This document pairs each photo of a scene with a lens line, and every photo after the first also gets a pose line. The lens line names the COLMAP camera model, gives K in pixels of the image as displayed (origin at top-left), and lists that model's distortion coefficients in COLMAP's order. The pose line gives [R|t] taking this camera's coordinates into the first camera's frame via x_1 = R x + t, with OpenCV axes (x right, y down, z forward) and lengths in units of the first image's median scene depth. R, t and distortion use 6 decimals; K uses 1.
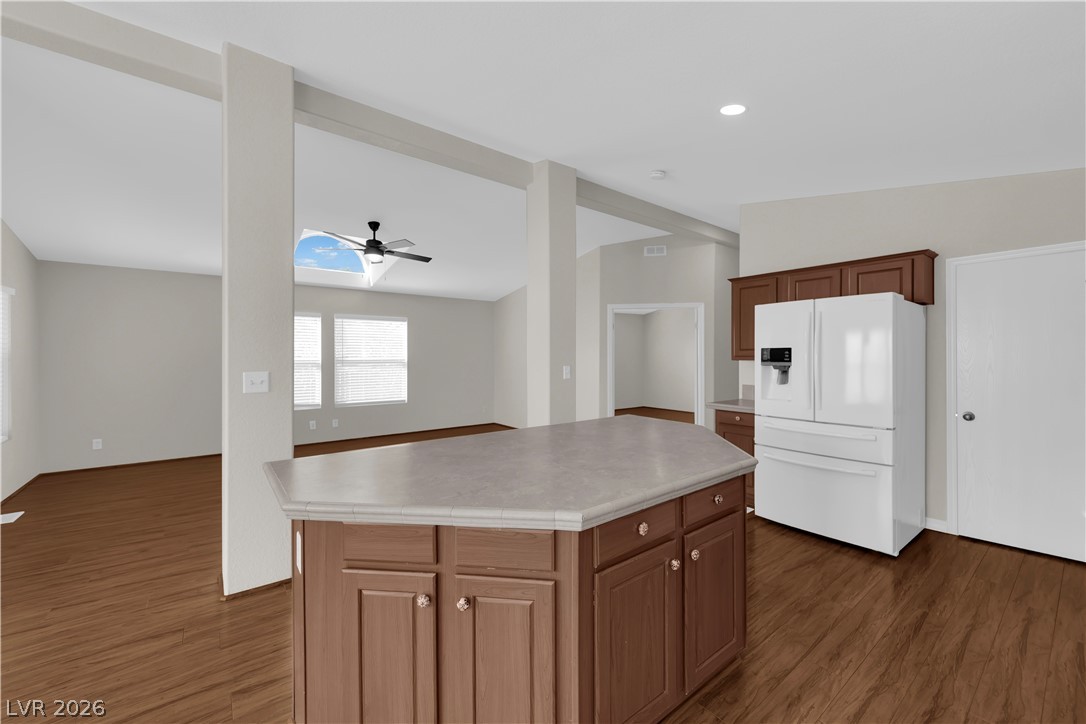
lens RADIAL K [[429.3, 0, 544.1], [0, 429.3, 358.5], [0, 0, 1]] dist [0.004539, -0.000259]
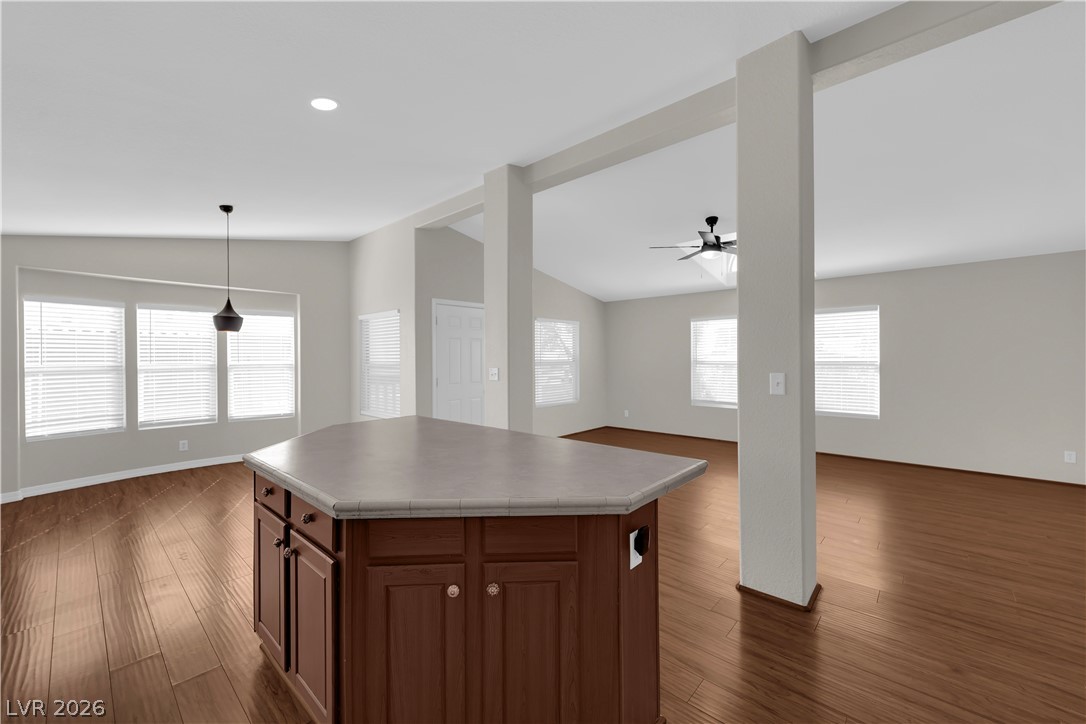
lens RADIAL K [[429.3, 0, 544.1], [0, 429.3, 358.5], [0, 0, 1]] dist [0.004539, -0.000259]
pose [[0.182817, 0.000215, -0.983147, 0.579876], [-0.002482, 0.999997, -0.000243, -0.000638], [0.983144, 0.002484, 0.182817, 0.554924]]
